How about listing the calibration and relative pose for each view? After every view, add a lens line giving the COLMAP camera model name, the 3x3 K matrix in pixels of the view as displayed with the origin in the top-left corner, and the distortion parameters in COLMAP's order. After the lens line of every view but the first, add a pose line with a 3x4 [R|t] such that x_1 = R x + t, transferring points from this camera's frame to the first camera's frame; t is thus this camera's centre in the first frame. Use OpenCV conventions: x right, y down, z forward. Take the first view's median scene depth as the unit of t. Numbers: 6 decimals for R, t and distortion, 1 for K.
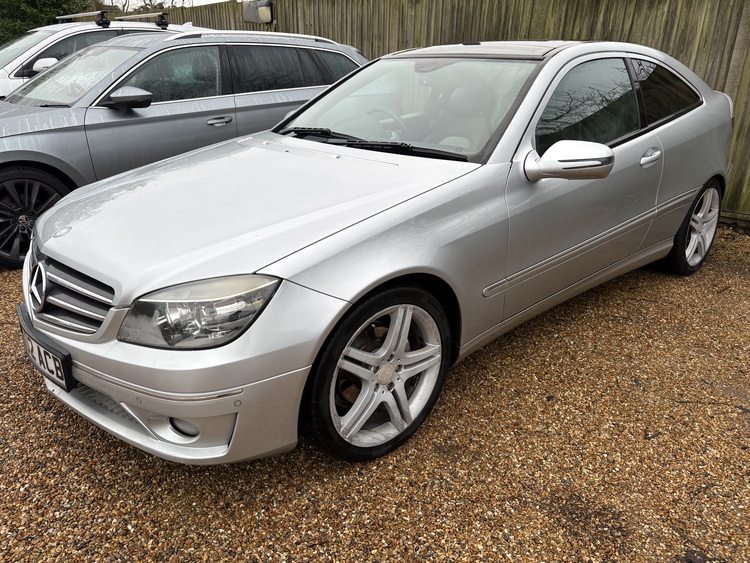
lens RADIAL K [[573.5, 0, 369.0], [0, 573.5, 281.9], [0, 0, 1]] dist [0.055490, -0.059024]
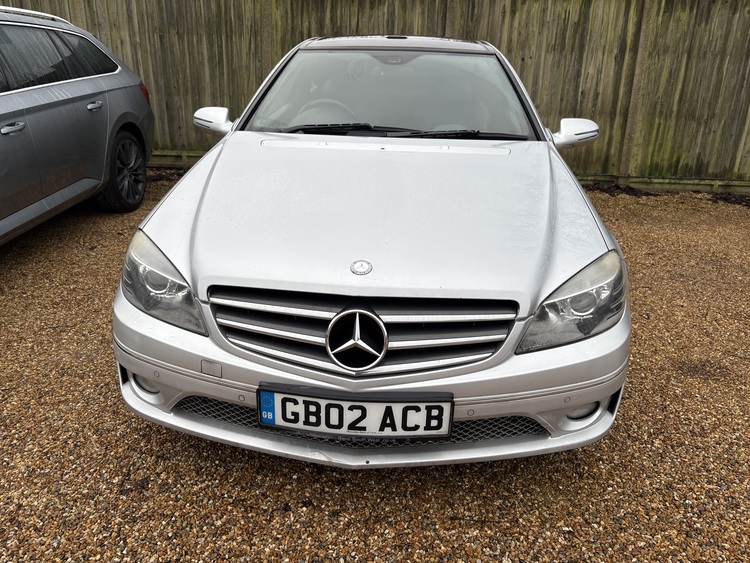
lens RADIAL K [[573.5, 0, 370.8], [0, 573.5, 283.3], [0, 0, 1]] dist [0.055490, -0.059024]
pose [[0.726483, -0.243926, 0.642435, -0.451875], [0.230192, 0.967251, 0.106947, -0.063726], [-0.647483, 0.070188, 0.758841, 0.164701]]
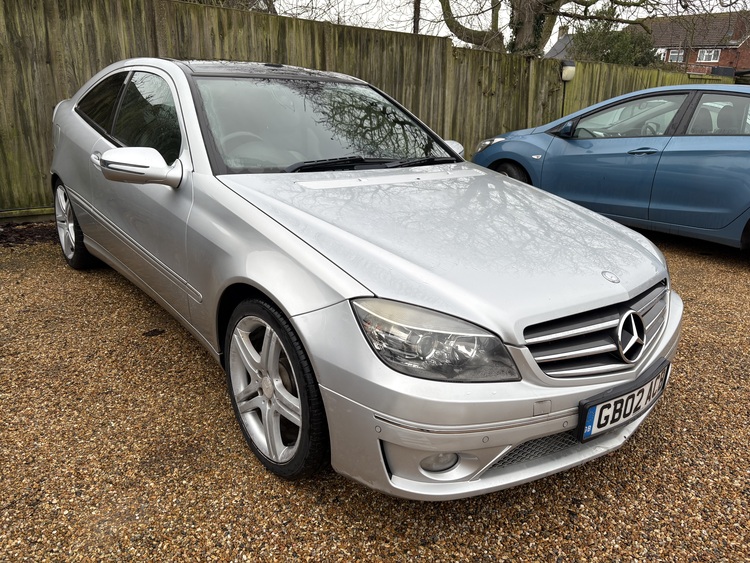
lens RADIAL K [[573.5, 0, 378.6], [0, 573.5, 282.0], [0, 0, 1]] dist [0.055490, -0.059024]
pose [[0.042878, -0.322248, 0.945684, -0.629195], [0.314681, 0.902732, 0.293344, -0.207684], [-0.948229, 0.285010, 0.140113, 0.533270]]
